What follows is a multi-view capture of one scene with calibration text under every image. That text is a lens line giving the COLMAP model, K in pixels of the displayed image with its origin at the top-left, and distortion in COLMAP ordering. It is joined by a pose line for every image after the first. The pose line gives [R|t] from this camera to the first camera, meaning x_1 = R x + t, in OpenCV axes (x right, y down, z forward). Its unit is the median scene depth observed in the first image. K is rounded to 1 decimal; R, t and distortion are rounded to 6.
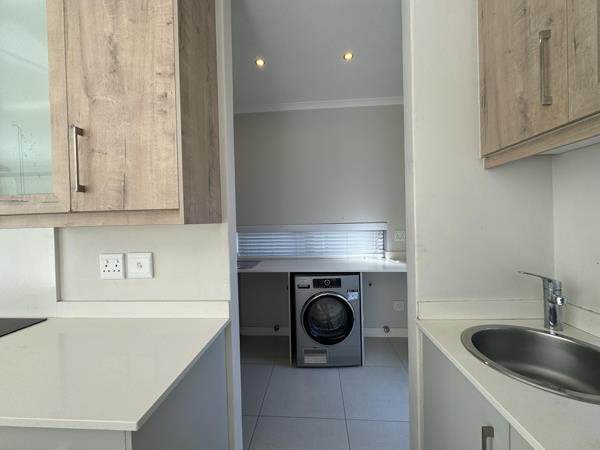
lens RADIAL K [[240.2, 0, 296.0], [0, 240.2, 223.0], [0, 0, 1]] dist [-0.000263, -0.000944]
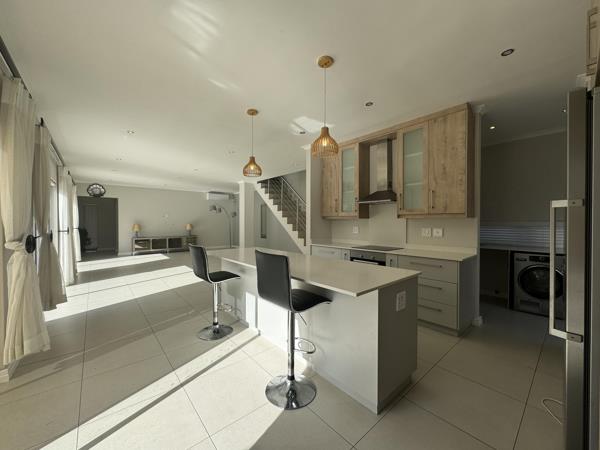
lens RADIAL K [[240.2, 0, 298.4], [0, 240.2, 225.7], [0, 0, 1]] dist [-0.000263, -0.000944]
pose [[0.711923, 0.039268, -0.701159, 0.184419], [-0.030534, 0.999222, 0.024957, 0.089217], [0.701593, 0.003642, 0.712568, -2.513531]]
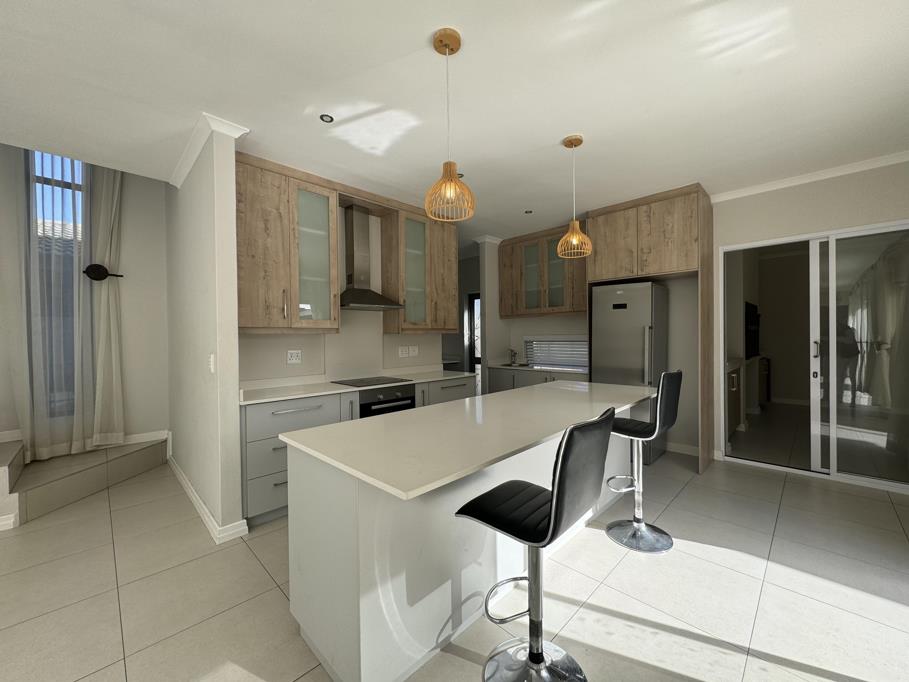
lens RADIAL K [[363.9, 0, 461.4], [0, 363.9, 338.6], [0, 0, 1]] dist [-0.000263, -0.000944]
pose [[0.647618, 0.019108, 0.761725, -3.556871], [0.003379, 0.999604, -0.027947, 0.177383], [-0.761958, 0.020673, 0.647297, -1.916062]]
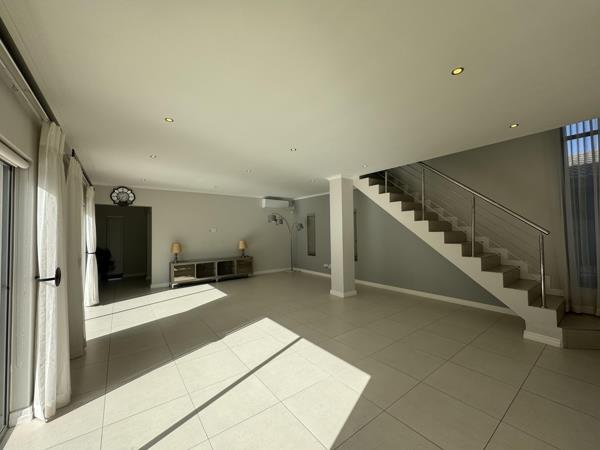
lens RADIAL K [[240.2, 0, 297.6], [0, 240.2, 226.0], [0, 0, 1]] dist [-0.000263, -0.000944]
pose [[0.663378, -0.000002, -0.748284, -3.566927], [-0.015212, 0.999793, -0.013489, 0.025637], [0.748130, 0.020331, 0.663241, -2.177975]]
